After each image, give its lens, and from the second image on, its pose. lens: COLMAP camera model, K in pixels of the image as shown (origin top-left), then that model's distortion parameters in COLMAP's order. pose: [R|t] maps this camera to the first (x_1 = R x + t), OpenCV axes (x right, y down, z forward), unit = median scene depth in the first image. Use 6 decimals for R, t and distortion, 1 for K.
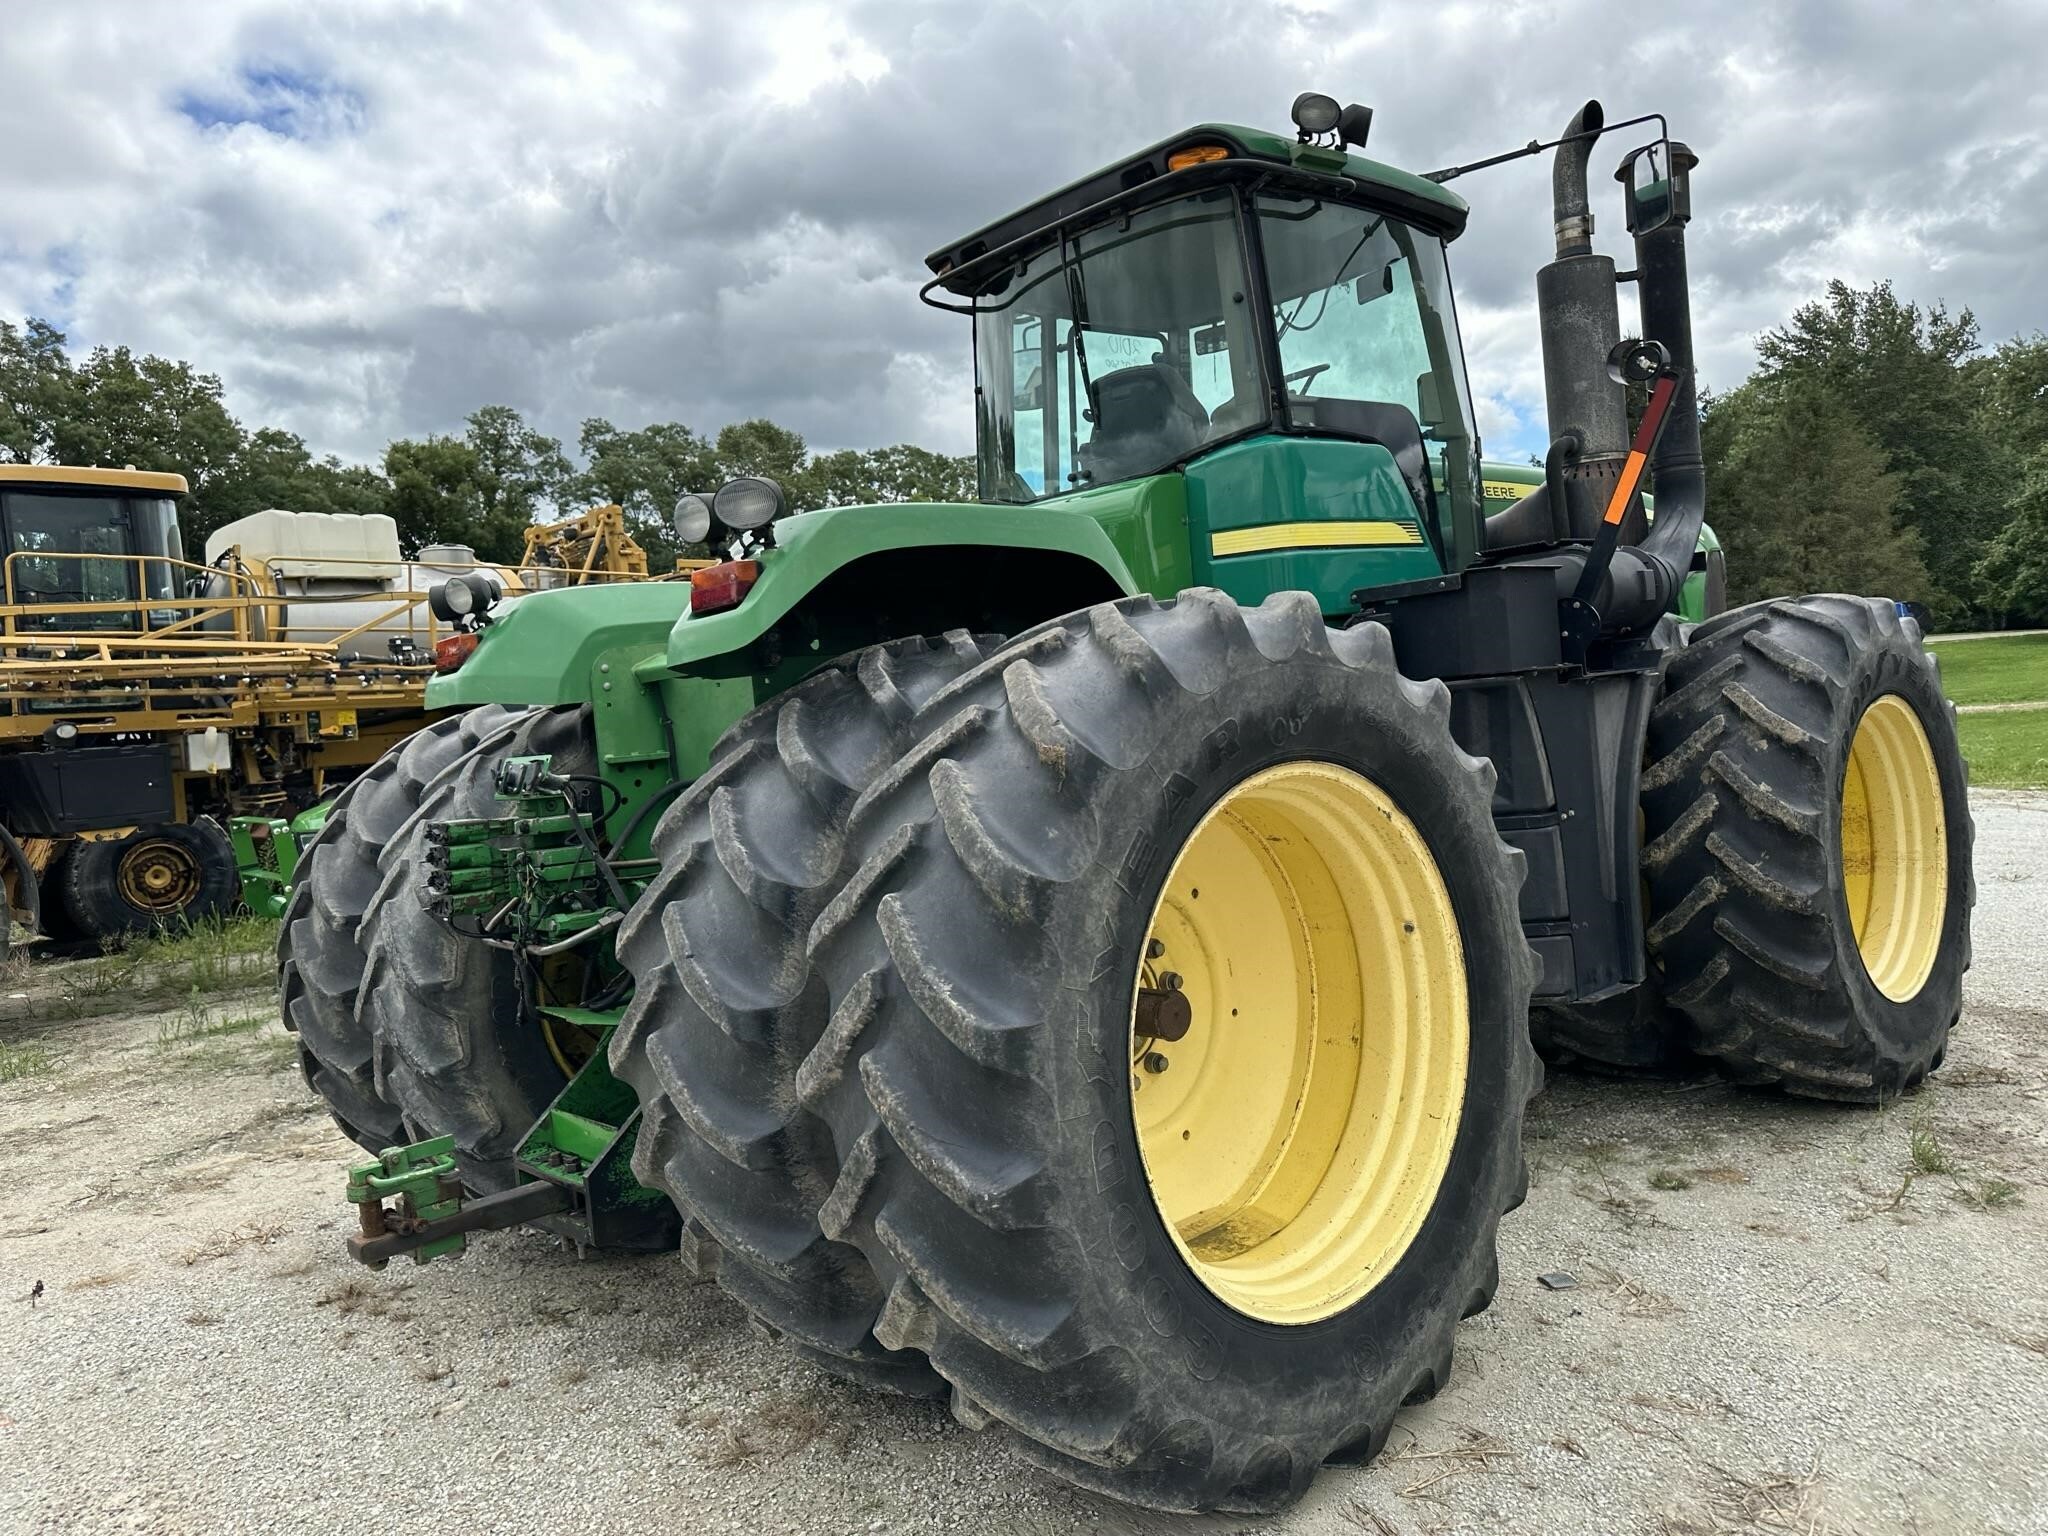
lens RADIAL K [[1448.7, 0, 1021.2], [0, 1448.7, 750.6], [0, 0, 1]] dist [0.044638, -0.056450]
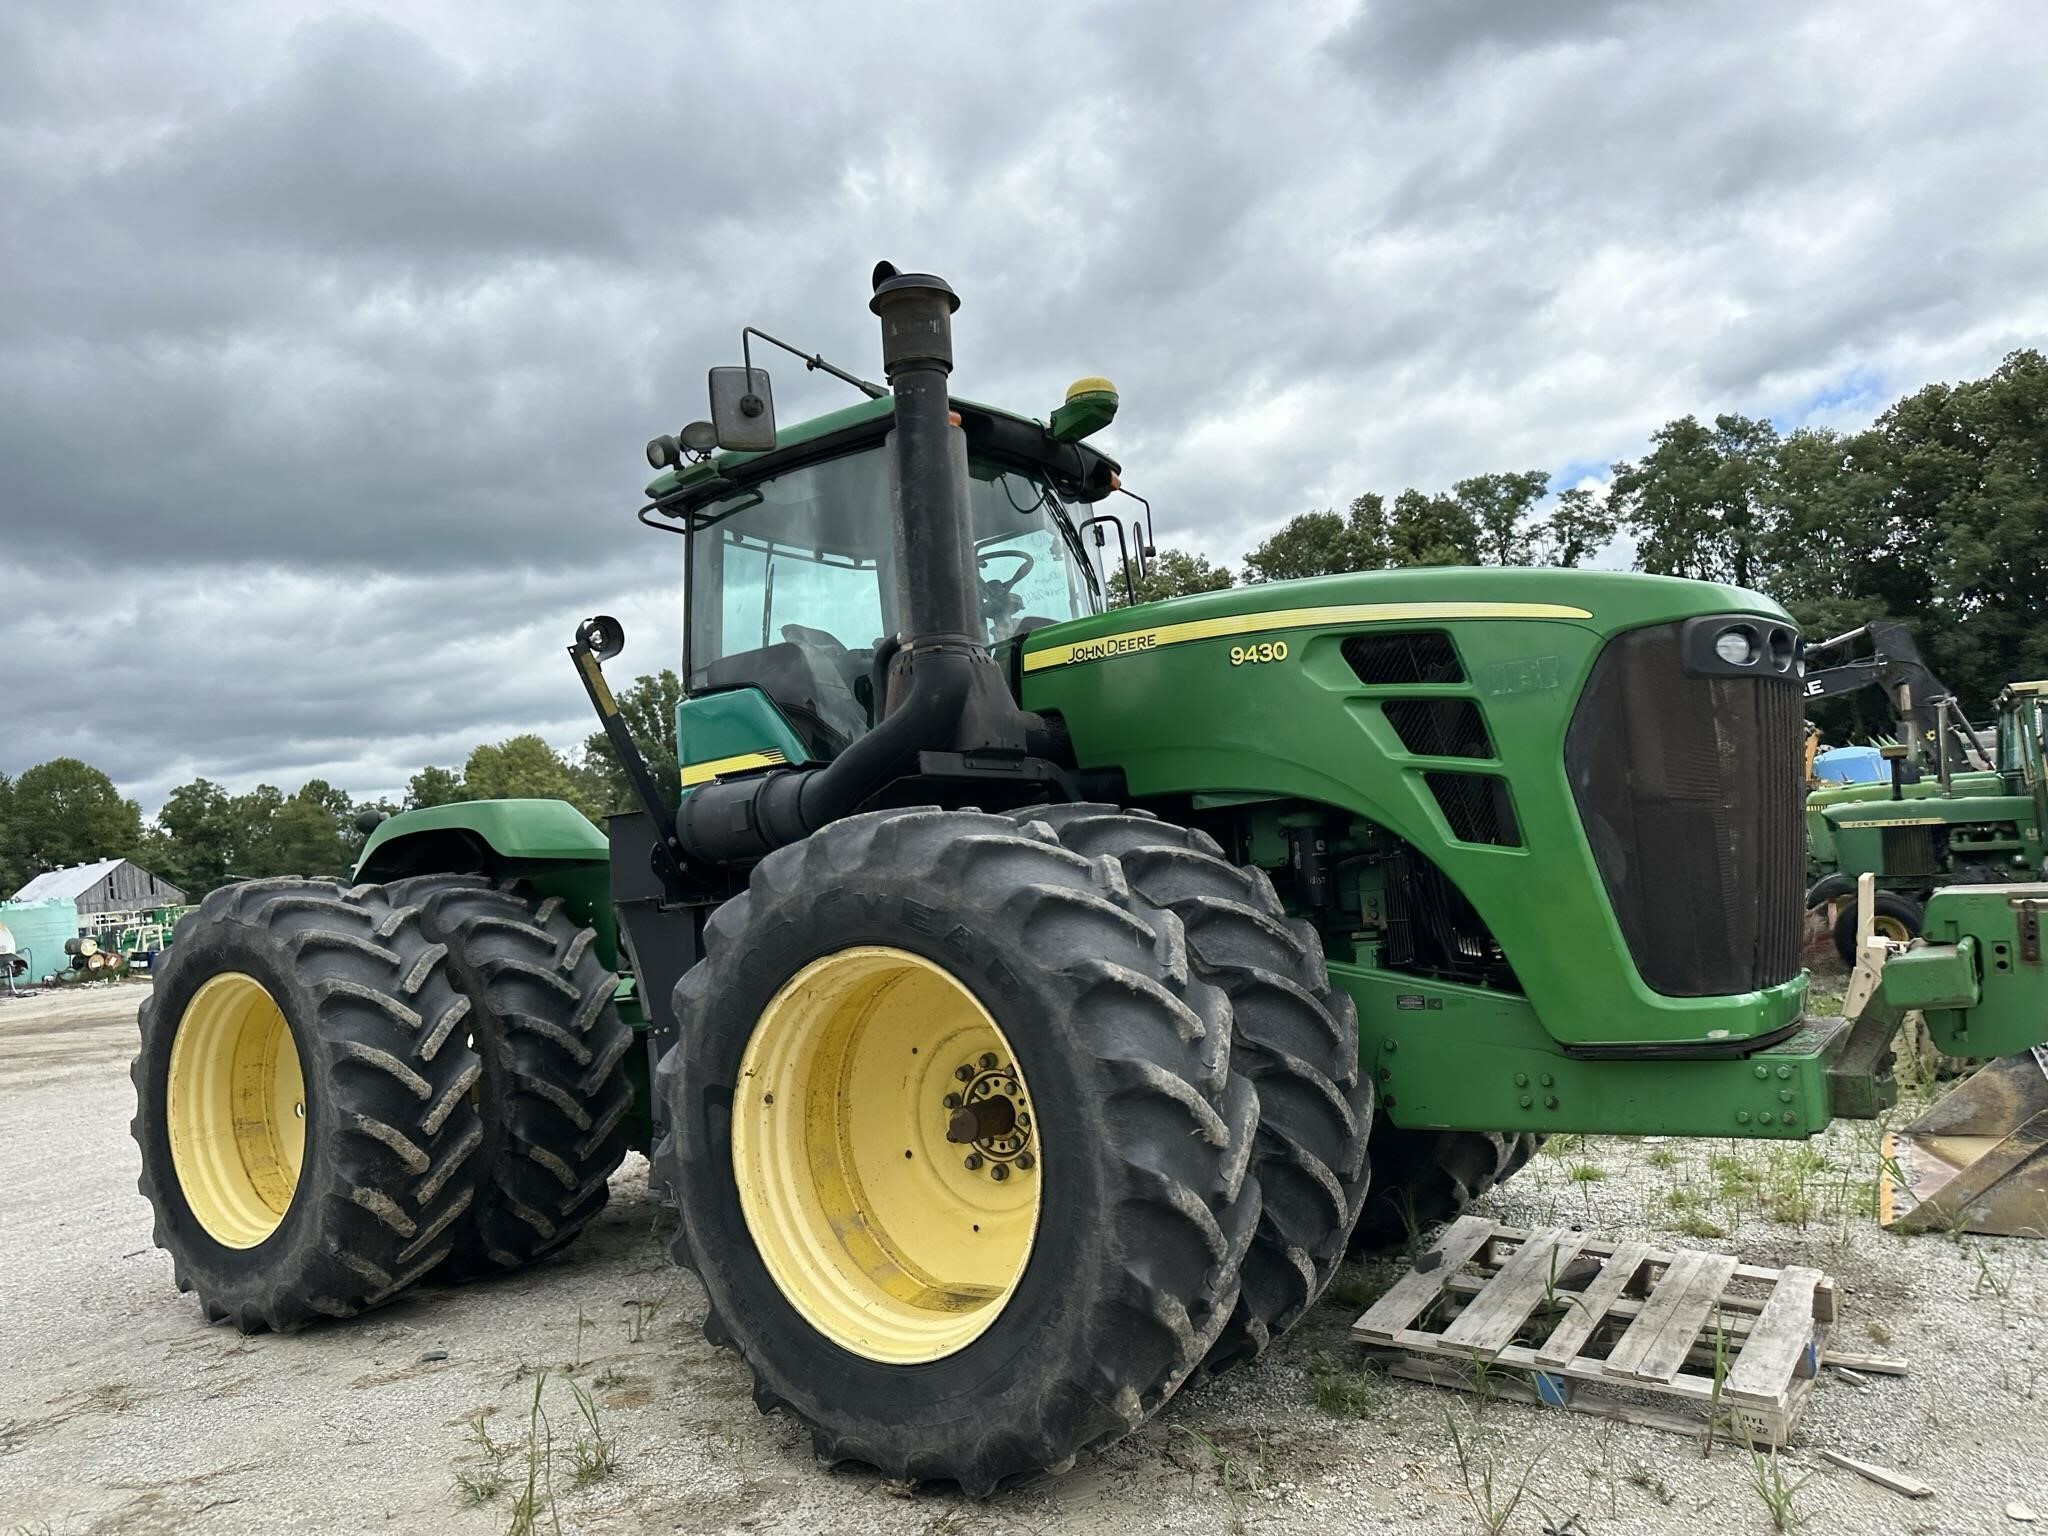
lens RADIAL K [[1474.9, 0, 991.9], [0, 1474.9, 772.7], [0, 0, 1]] dist [0.063776, -0.072506]
pose [[0.200398, -0.016117, -0.979582, 1.479518], [0.034617, 0.999357, -0.009361, -0.129903], [0.979103, -0.032034, 0.200827, 0.988384]]
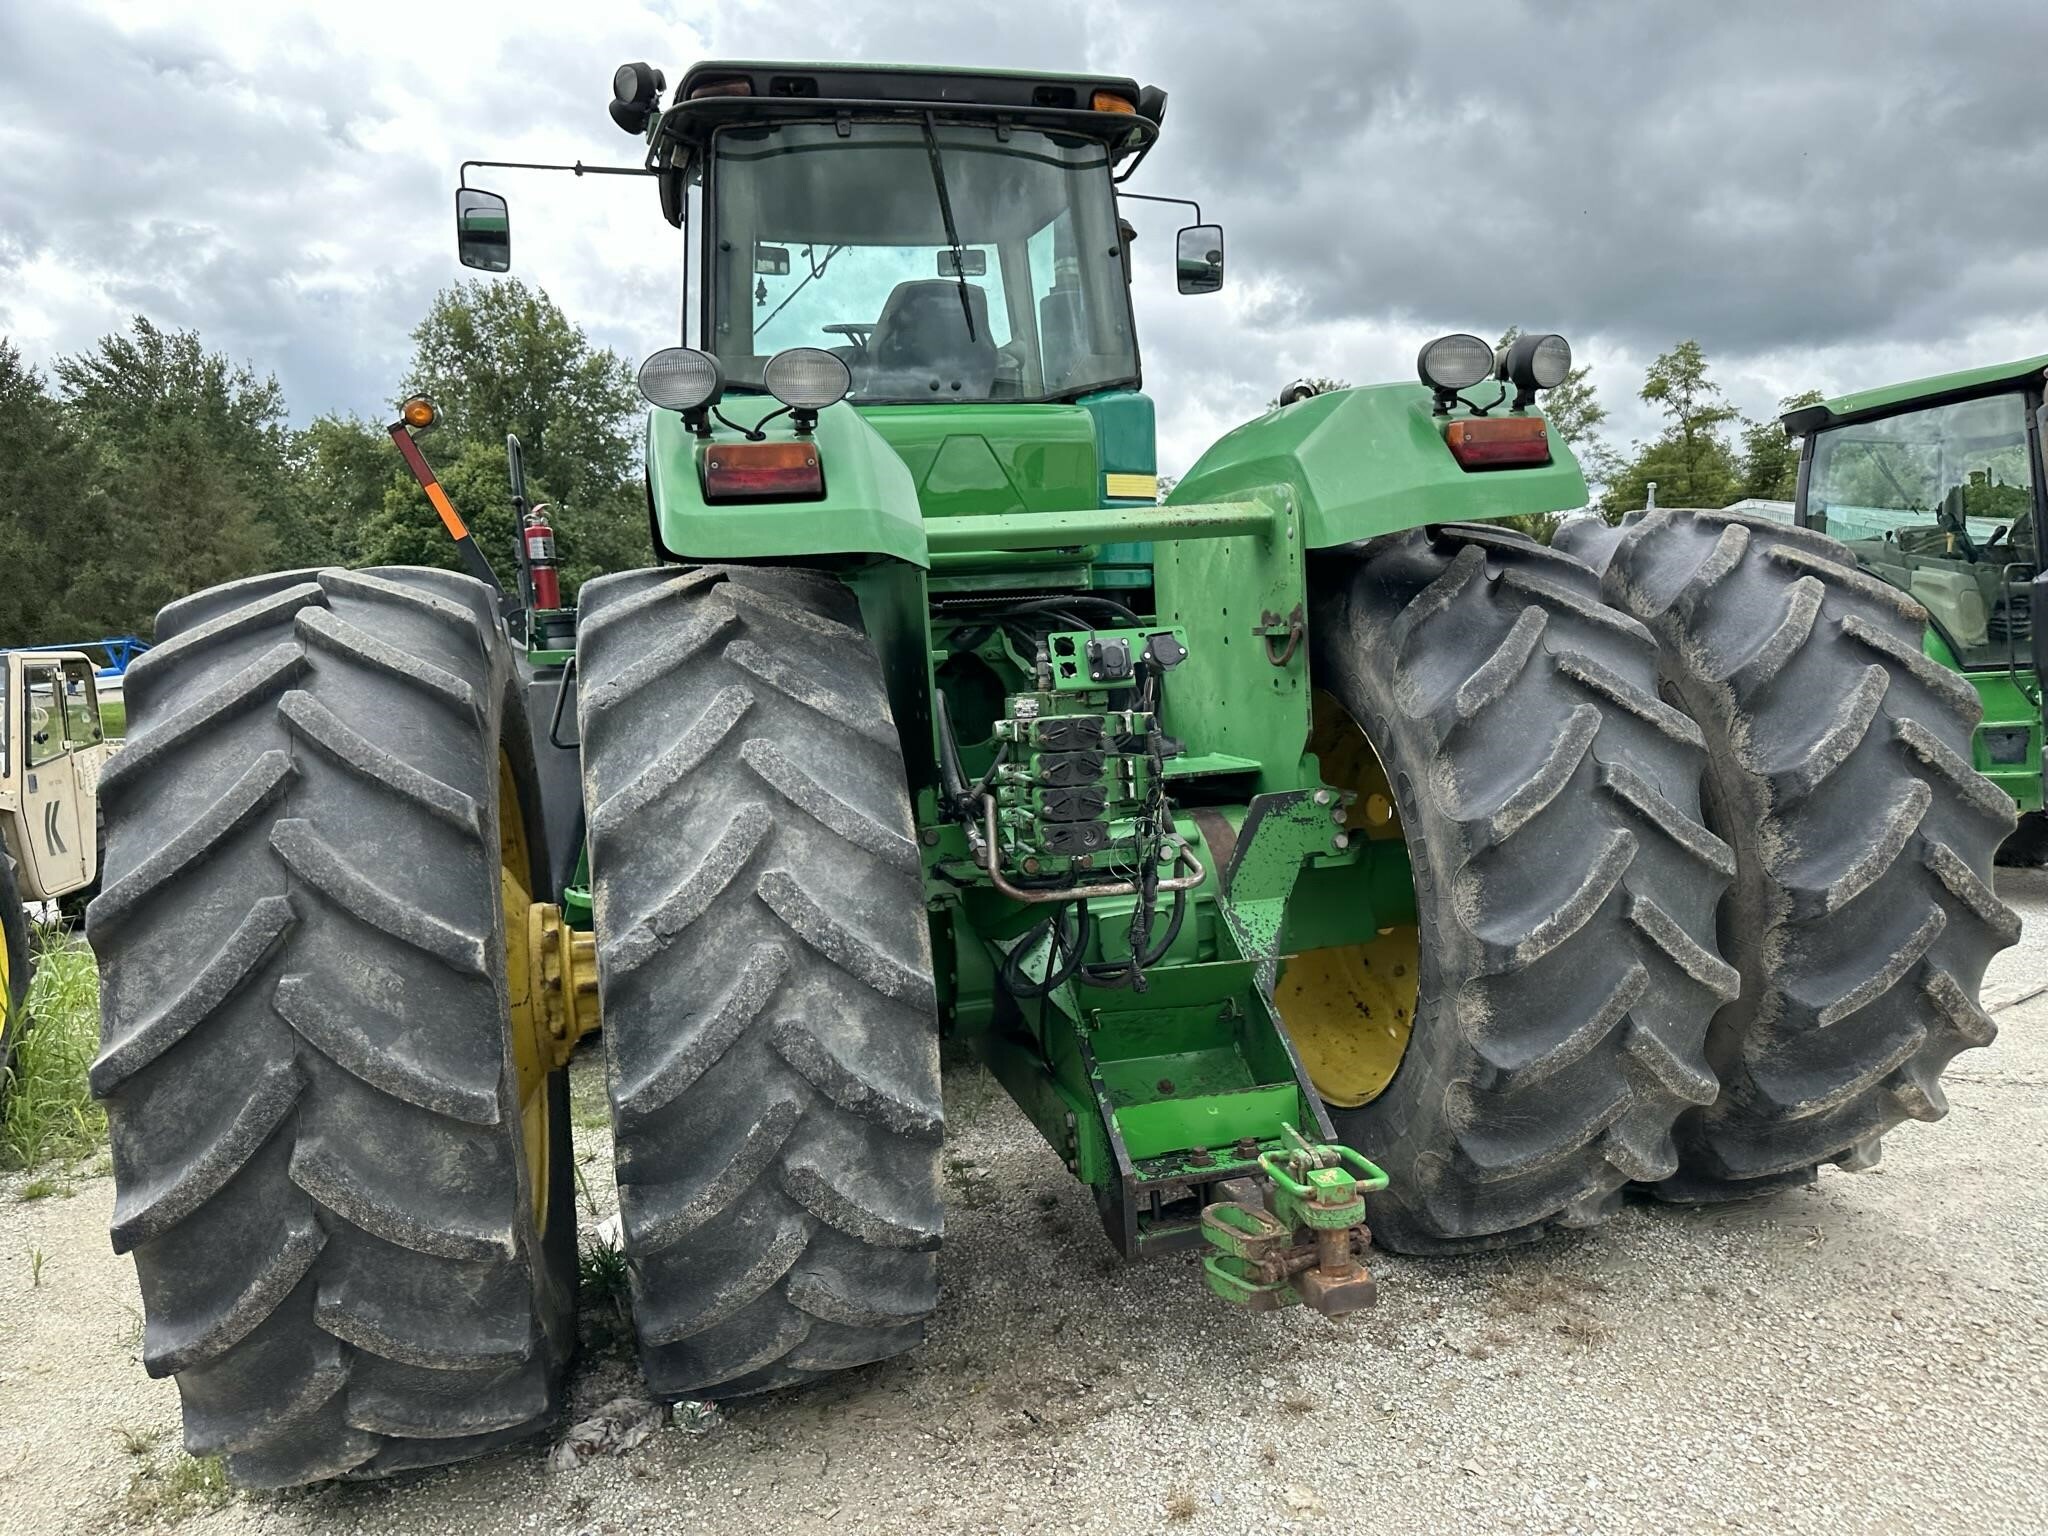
lens RADIAL K [[1466.6, 0, 1020.7], [0, 1466.6, 769.0], [0, 0, 1]] dist [0.079750, -0.113801]
pose [[0.451941, -0.016650, 0.891892, -0.833142], [0.041902, 0.999118, -0.002581, 0.061249], [-0.891063, 0.038539, 0.452240, 0.583120]]
